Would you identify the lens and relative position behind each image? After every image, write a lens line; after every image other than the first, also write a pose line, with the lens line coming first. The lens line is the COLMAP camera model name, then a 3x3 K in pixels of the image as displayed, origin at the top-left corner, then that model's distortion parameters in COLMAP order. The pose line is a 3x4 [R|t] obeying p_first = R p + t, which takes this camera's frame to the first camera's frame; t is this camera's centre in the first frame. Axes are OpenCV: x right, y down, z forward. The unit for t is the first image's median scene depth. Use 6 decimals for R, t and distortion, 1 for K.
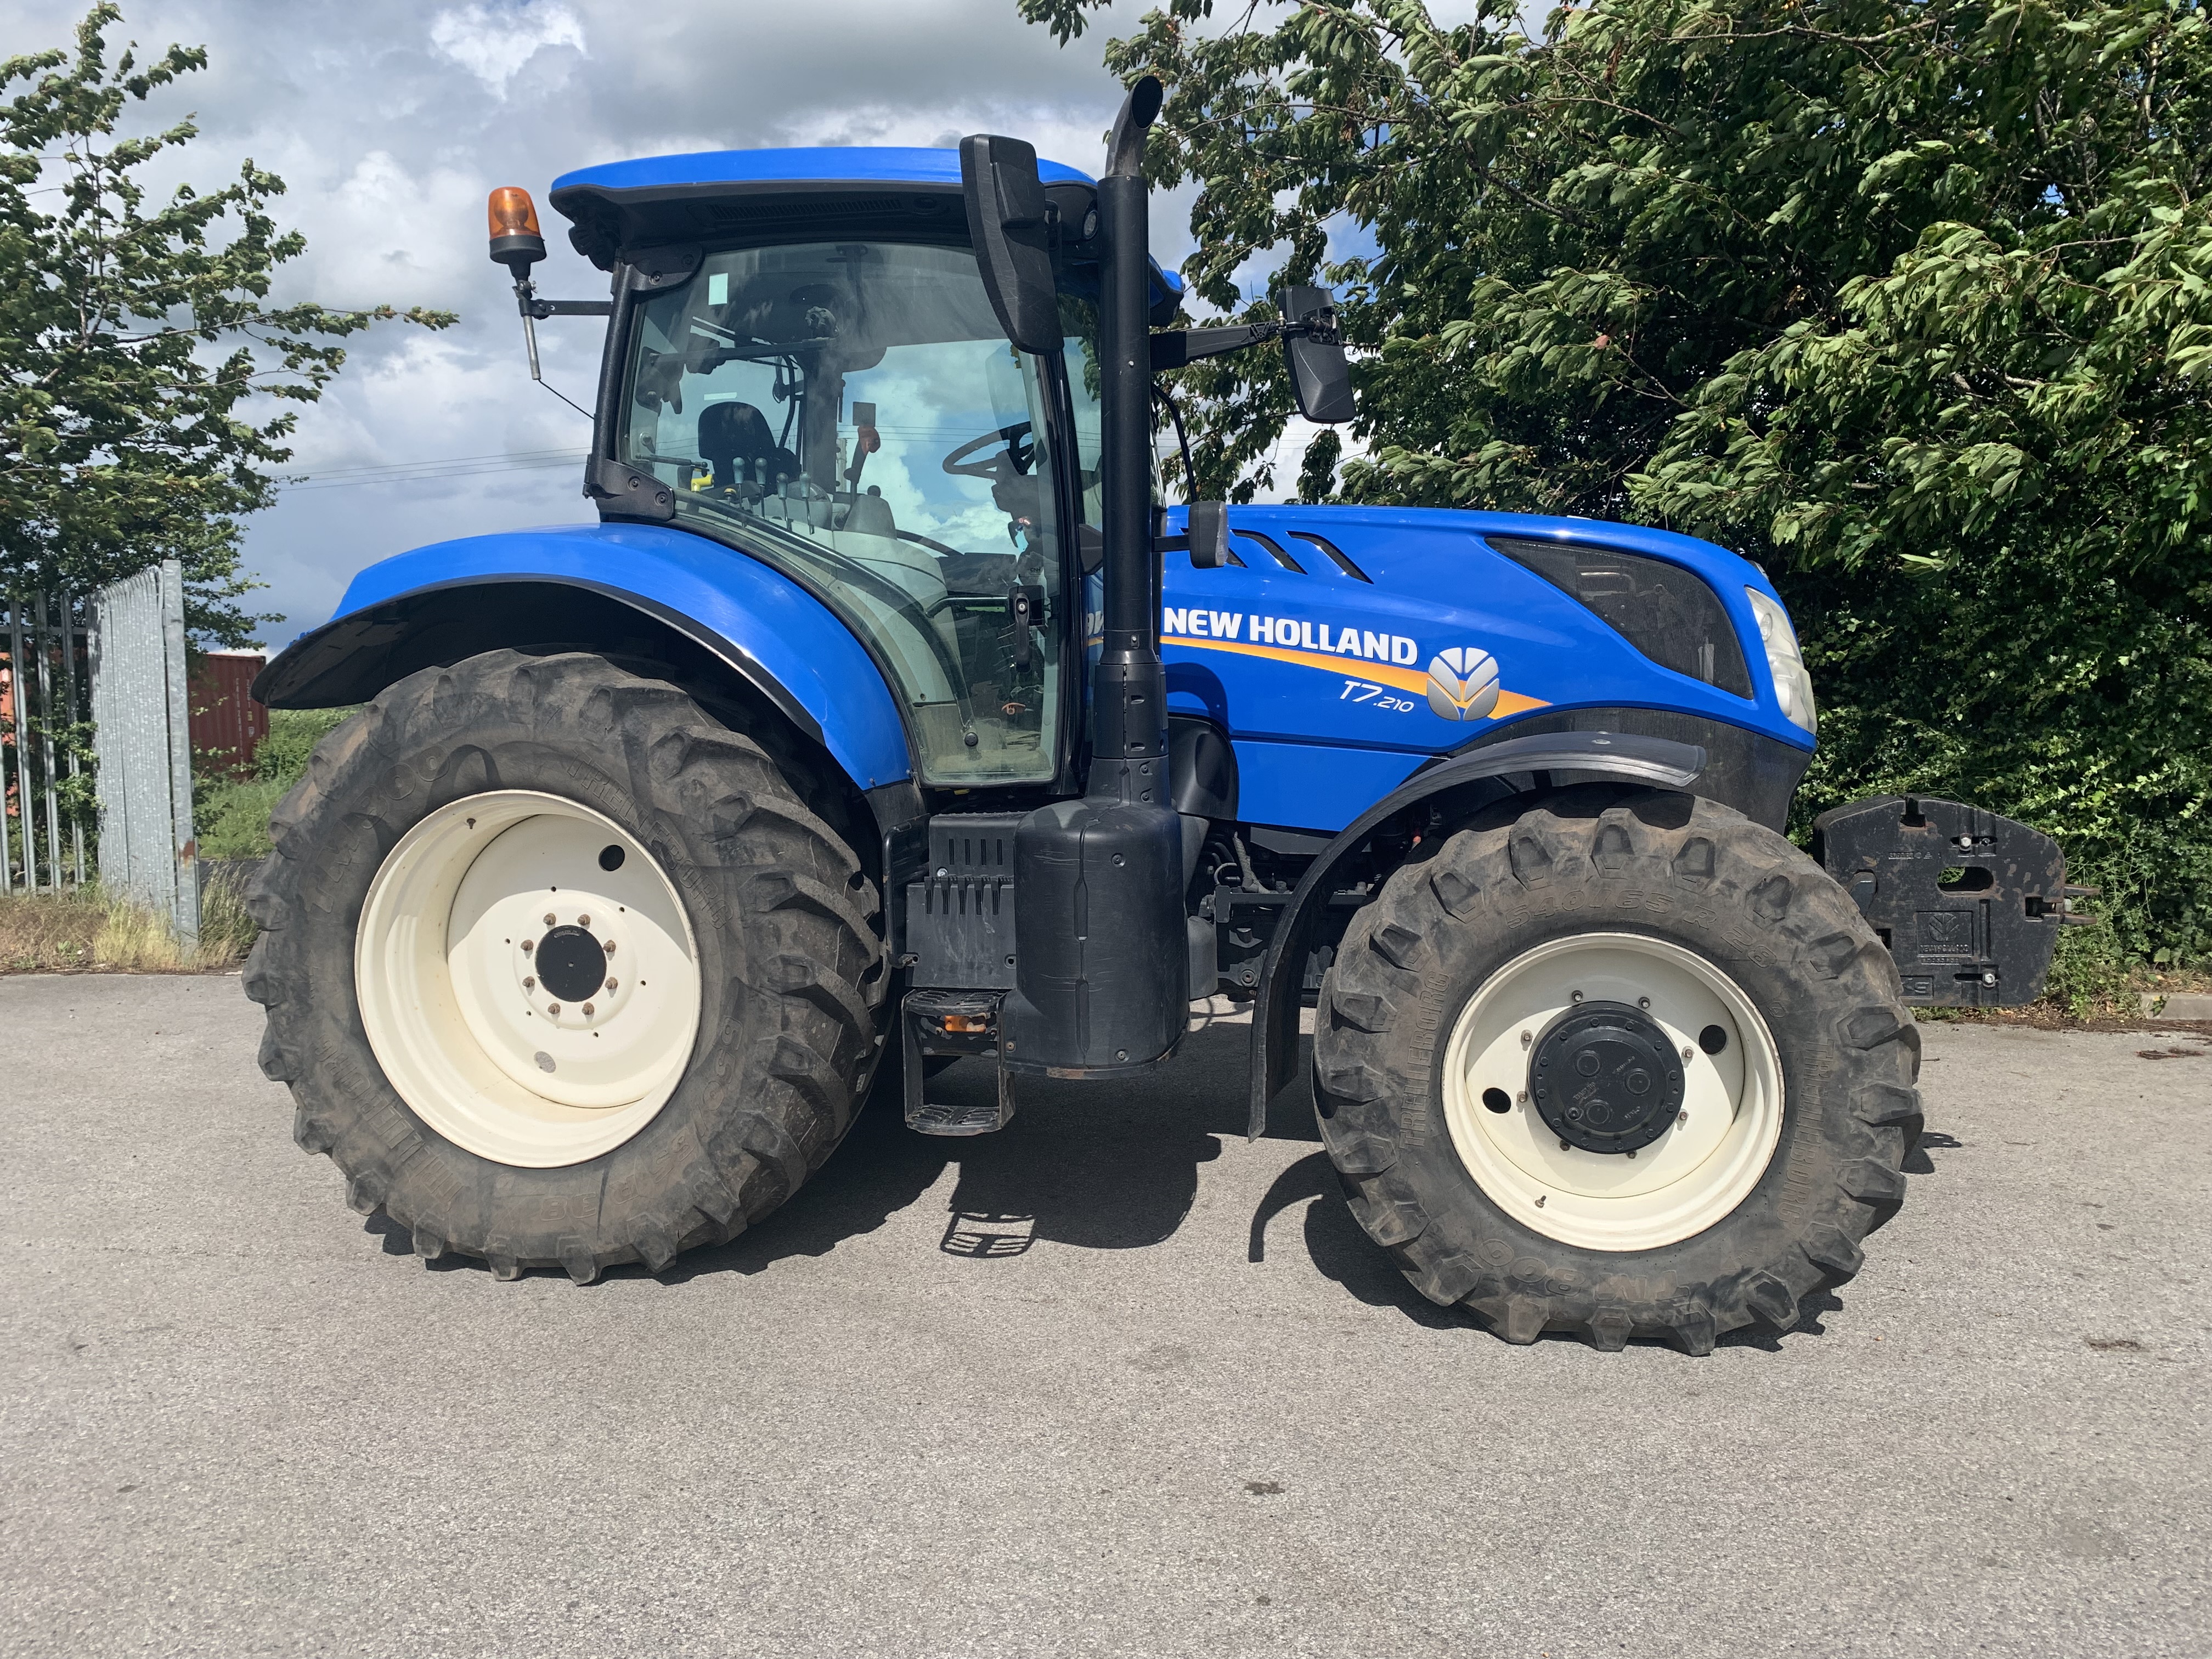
lens RADIAL K [[1674.1, 0, 1091.5], [0, 1674.1, 838.8], [0, 0, 1]] dist [0.005441, -0.037164]
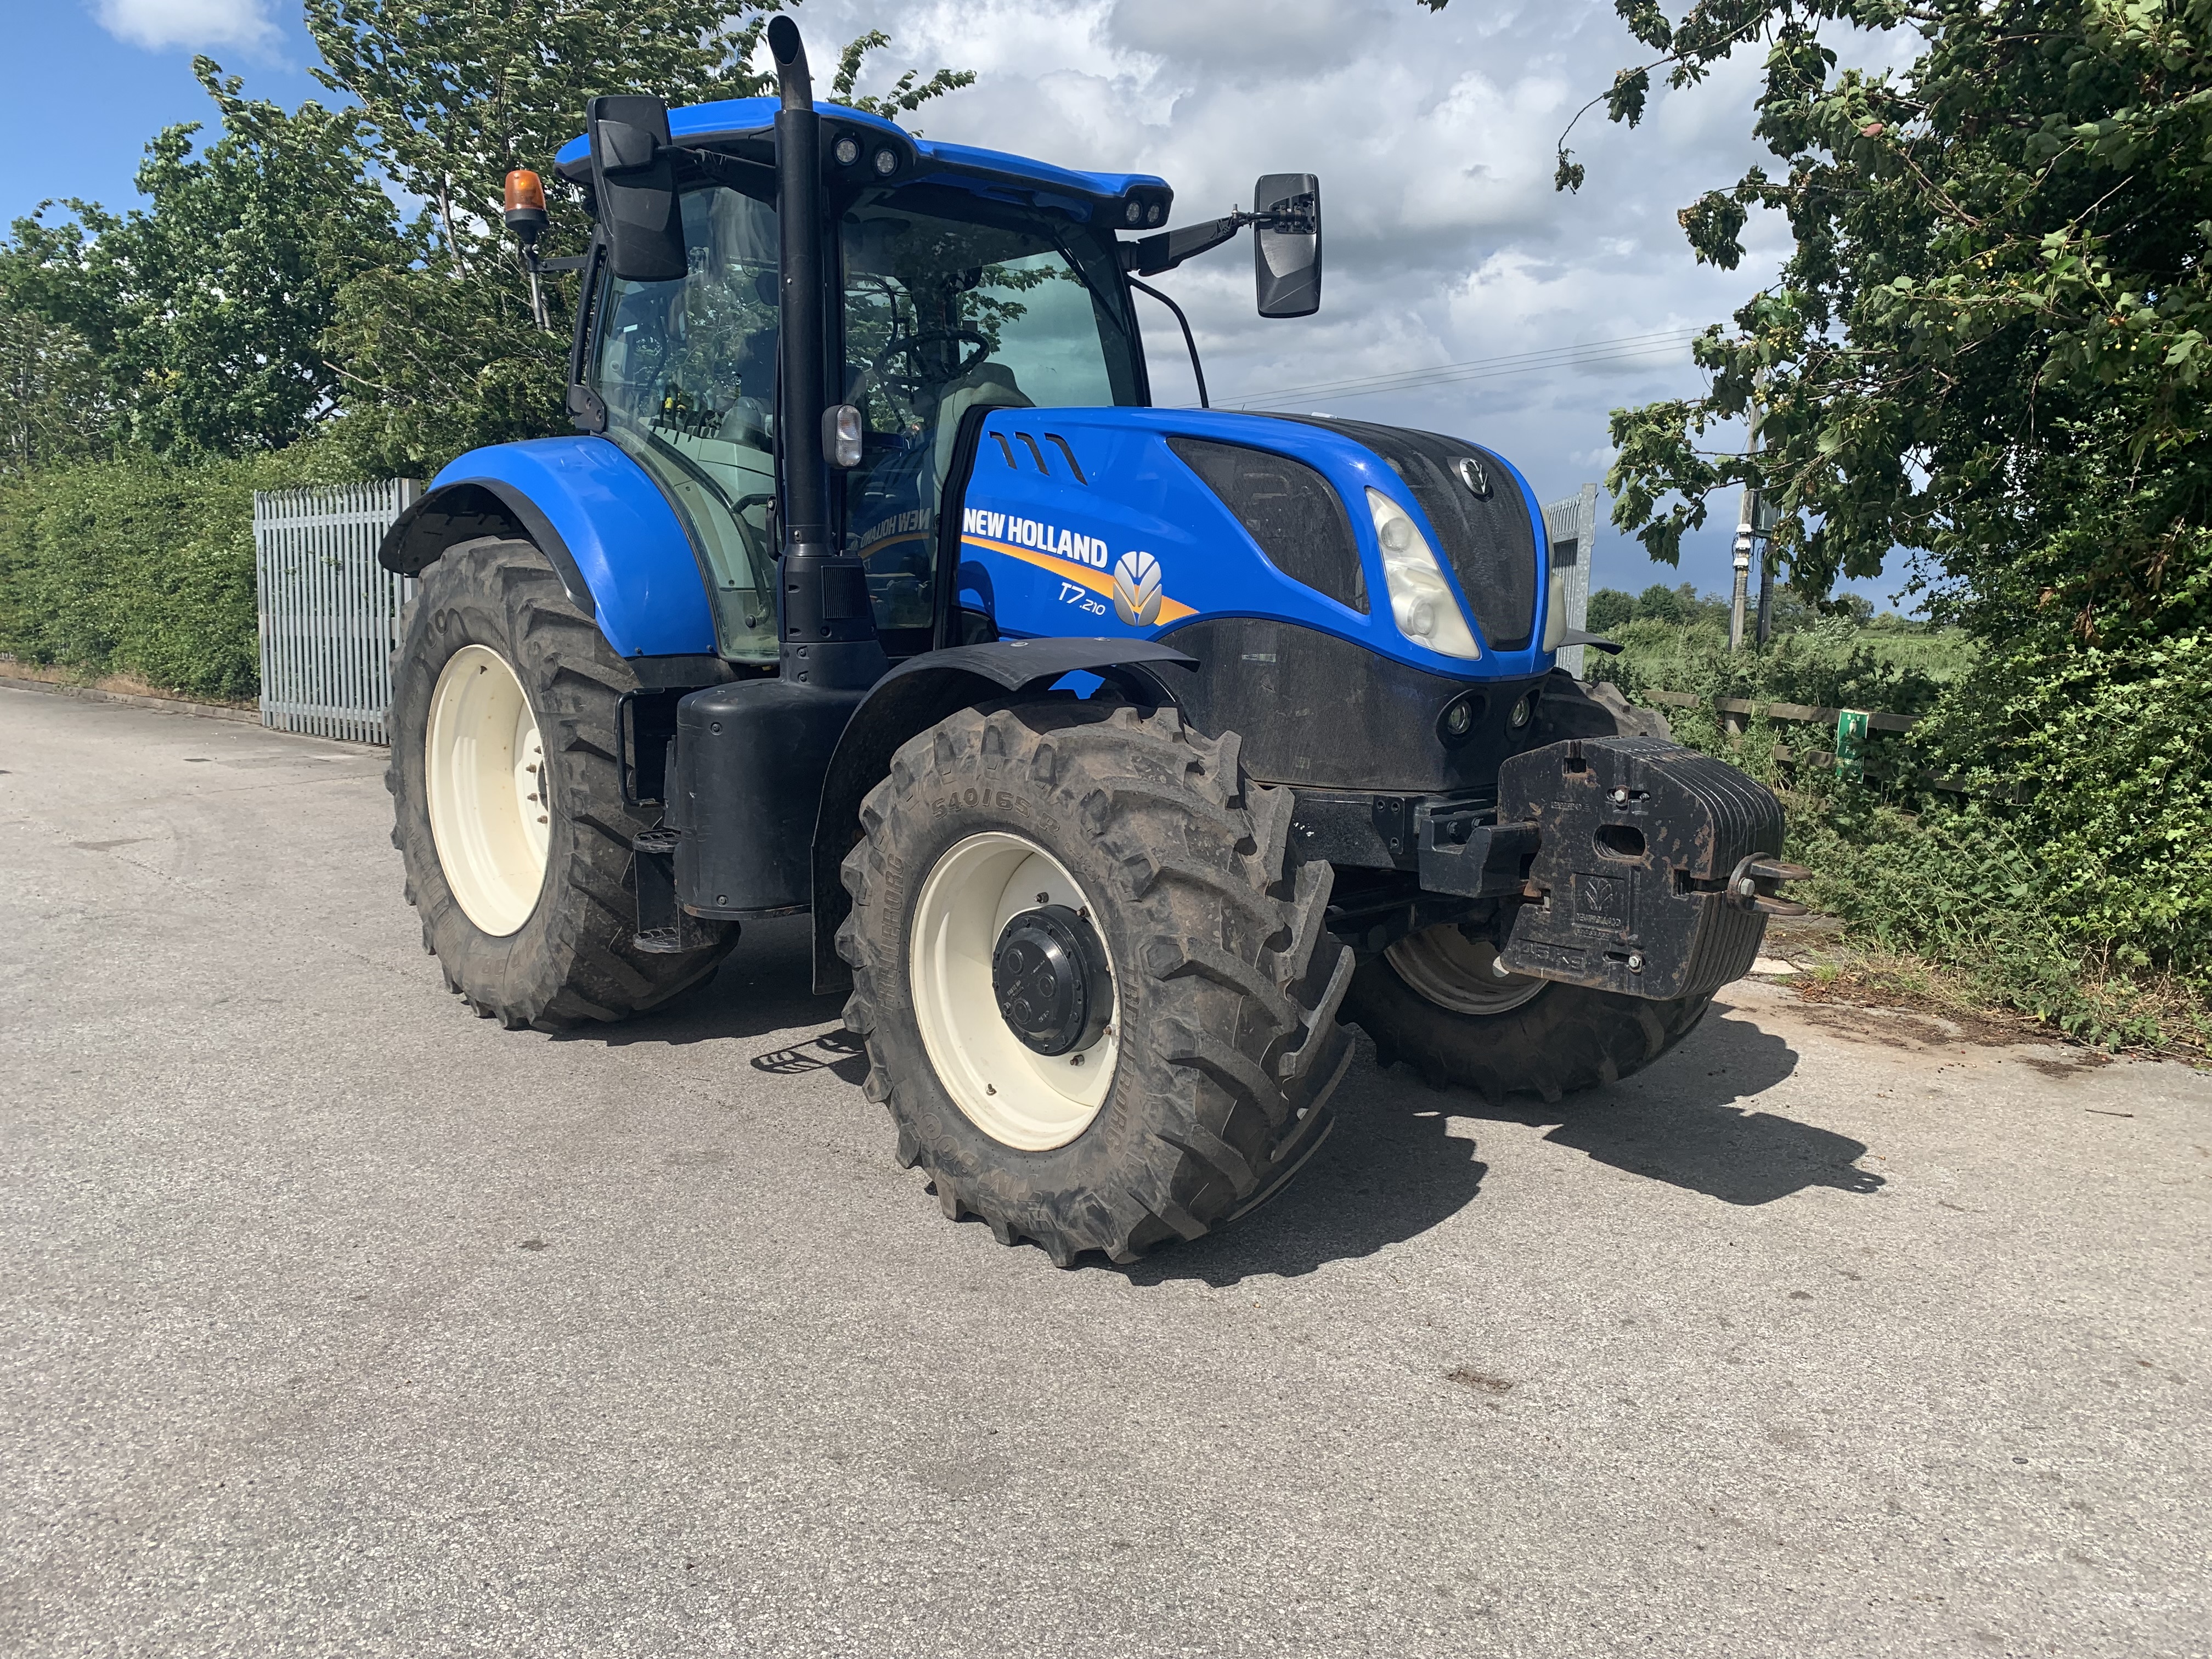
lens RADIAL K [[1674.1, 0, 1093.9], [0, 1674.1, 823.9], [0, 0, 1]] dist [0.005441, -0.037164]
pose [[0.847573, 0.107435, -0.519689, 0.747475], [-0.084870, 0.994130, 0.067099, -0.018435], [0.523848, -0.012765, 0.851716, 0.142778]]
